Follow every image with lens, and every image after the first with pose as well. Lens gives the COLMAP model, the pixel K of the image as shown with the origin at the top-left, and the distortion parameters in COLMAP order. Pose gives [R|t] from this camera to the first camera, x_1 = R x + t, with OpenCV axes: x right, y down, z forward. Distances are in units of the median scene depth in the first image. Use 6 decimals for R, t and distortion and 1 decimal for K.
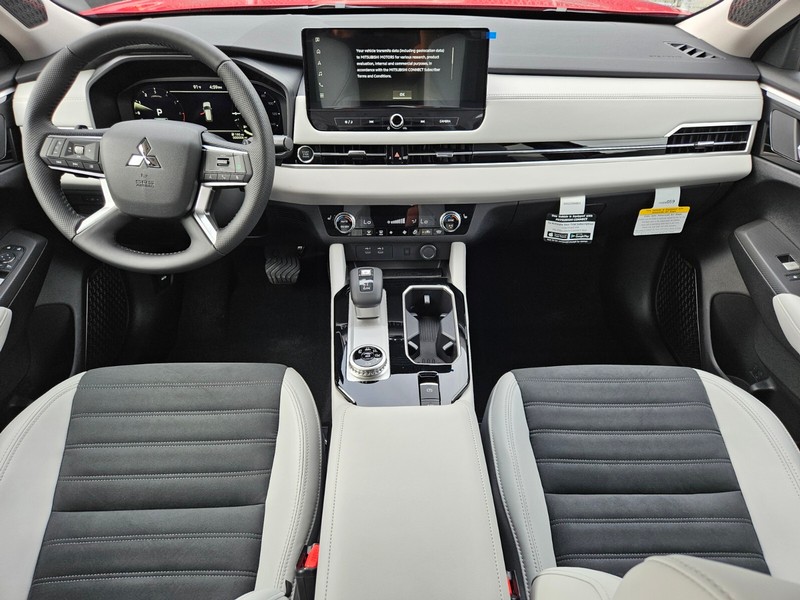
lens RADIAL K [[556.0, 0, 400.8], [0, 556.0, 292.7], [0, 0, 1]] dist [0.096286, -0.065084]
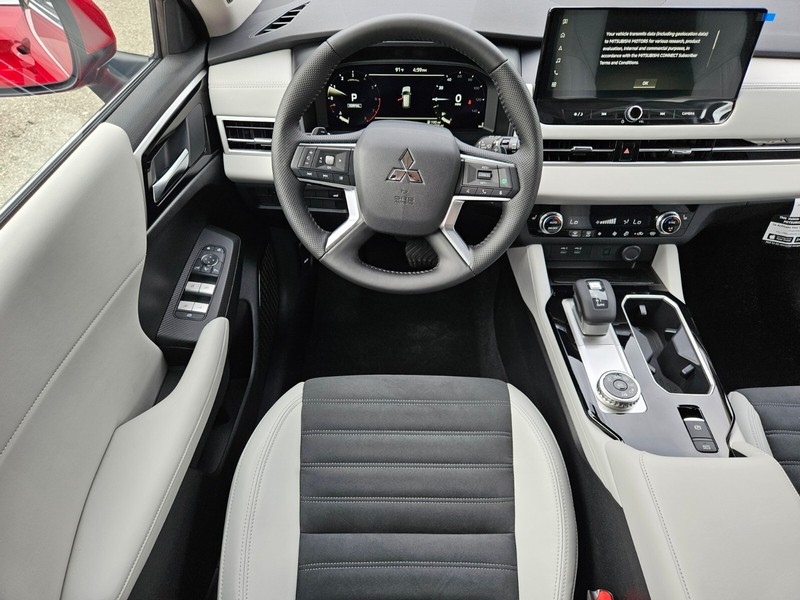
lens RADIAL K [[556.5, 0, 402.5], [0, 556.5, 299.5], [0, 0, 1]] dist [0.094751, -0.067966]
pose [[0.999790, 0.020217, -0.003218, -0.379526], [-0.019672, 0.992304, 0.122255, -0.121390], [0.005665, -0.122166, 0.992494, 0.072291]]
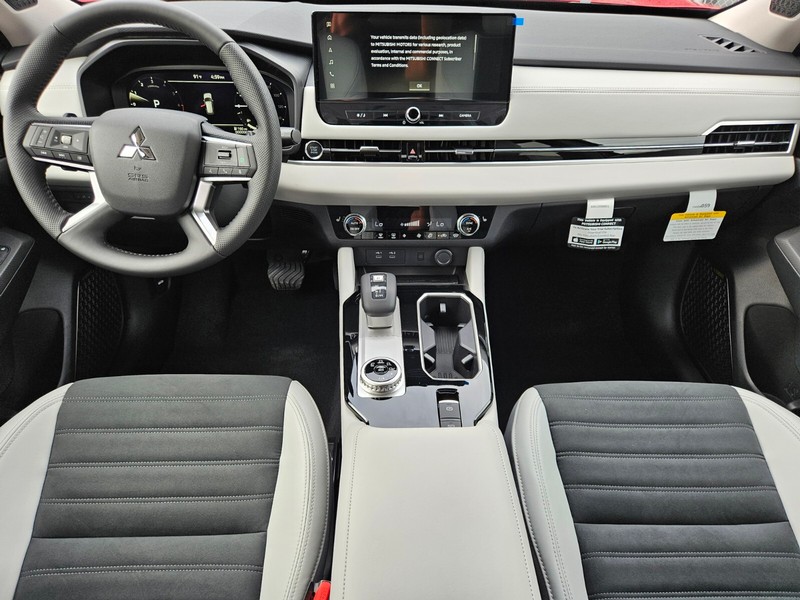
lens RADIAL K [[556.5, 0, 402.5], [0, 556.5, 299.5], [0, 0, 1]] dist [0.094751, -0.067966]
pose [[0.999942, 0.010491, 0.002625, -0.024744], [-0.010487, 0.999944, -0.001520, -0.000209], [-0.002641, 0.001492, 0.999995, 0.078062]]
